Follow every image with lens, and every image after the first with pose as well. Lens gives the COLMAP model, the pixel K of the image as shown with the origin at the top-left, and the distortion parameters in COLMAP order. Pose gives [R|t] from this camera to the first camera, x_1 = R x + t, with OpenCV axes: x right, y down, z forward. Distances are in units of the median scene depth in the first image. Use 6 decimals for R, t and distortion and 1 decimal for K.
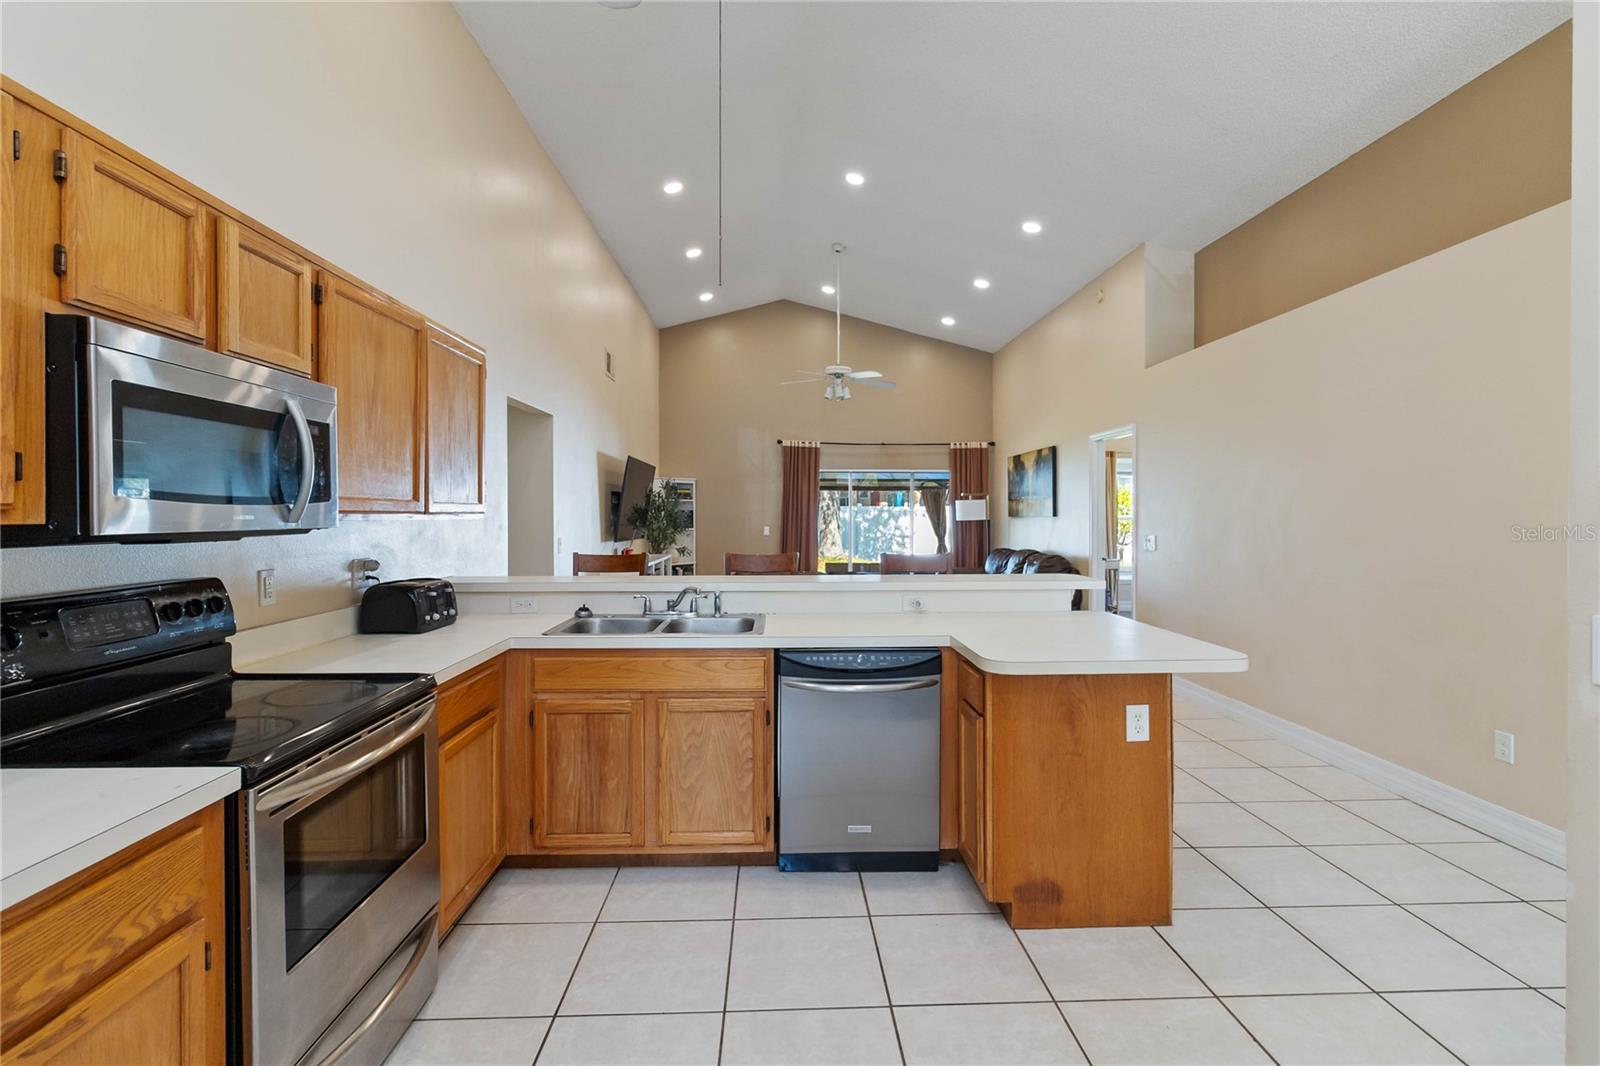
lens RADIAL K [[715.8, 0, 821.3], [0, 715.8, 511.4], [0, 0, 1]] dist [-0.000782, 0.000105]
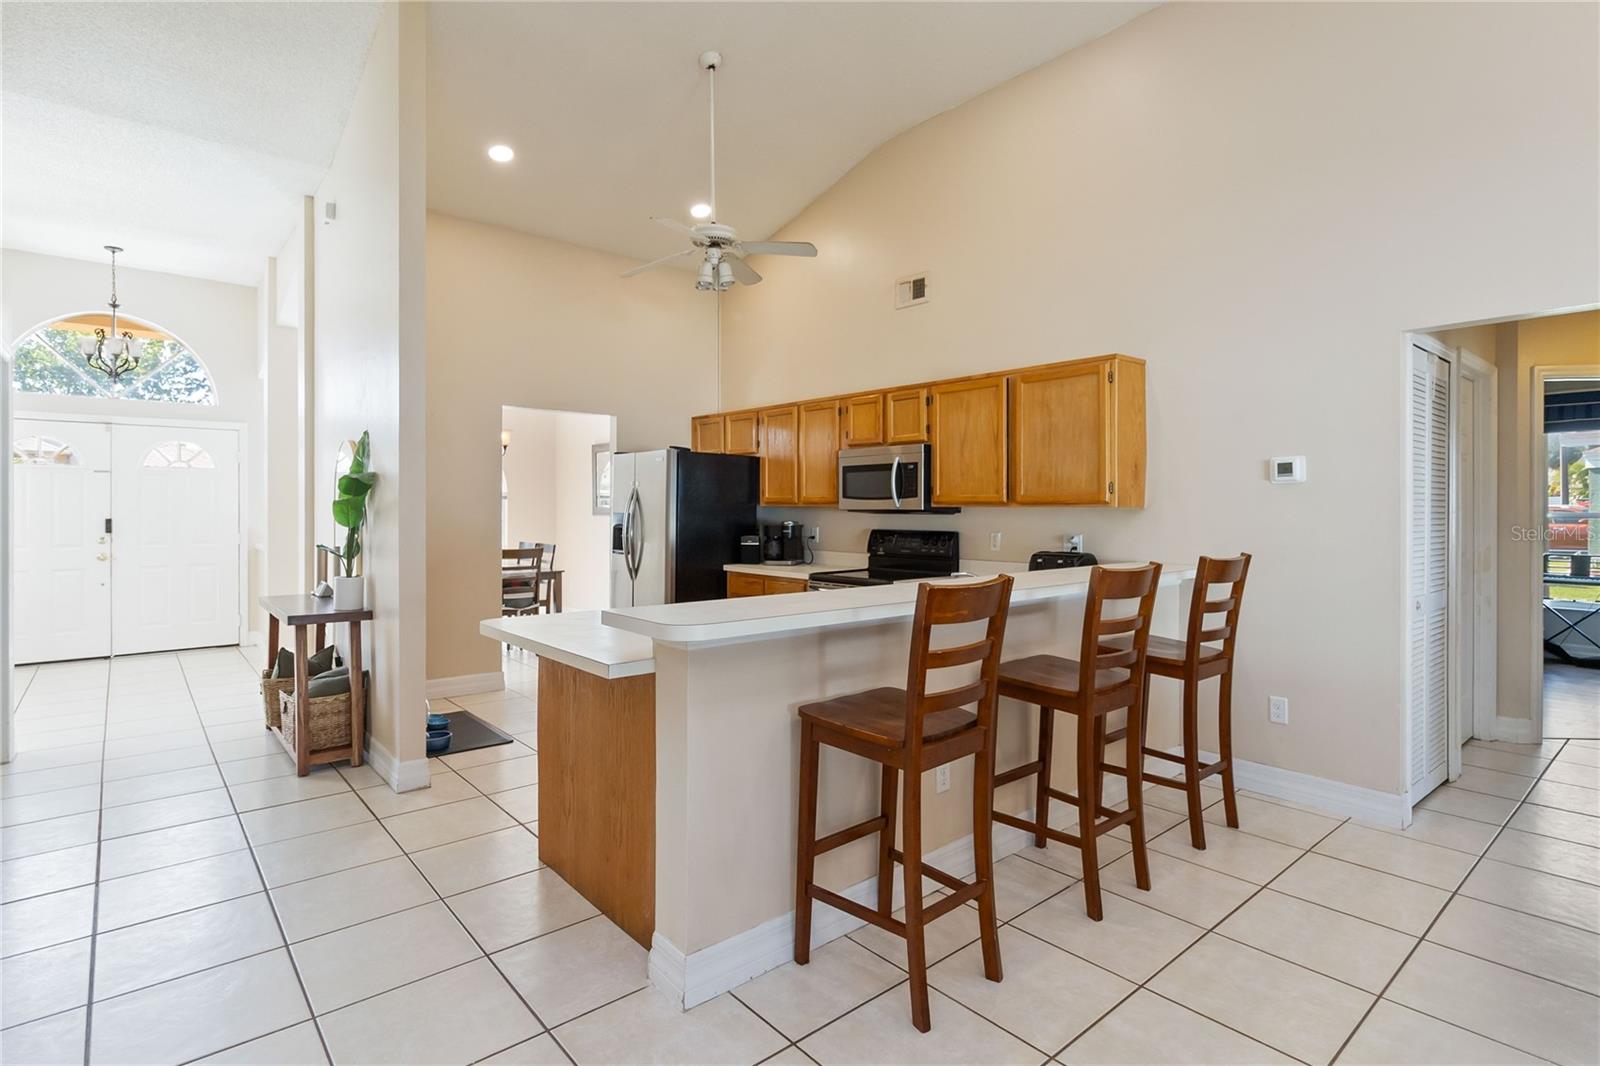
lens RADIAL K [[839.6, 0, 798.8], [0, 839.6, 523.0], [0, 0, 1]] dist [0.003397, 0.000577]
pose [[-0.808010, 0.009871, -0.589086, 0.238587], [0.000558, 0.999872, 0.015989, 0.004818], [0.589169, 0.012590, -0.807912, 0.611740]]
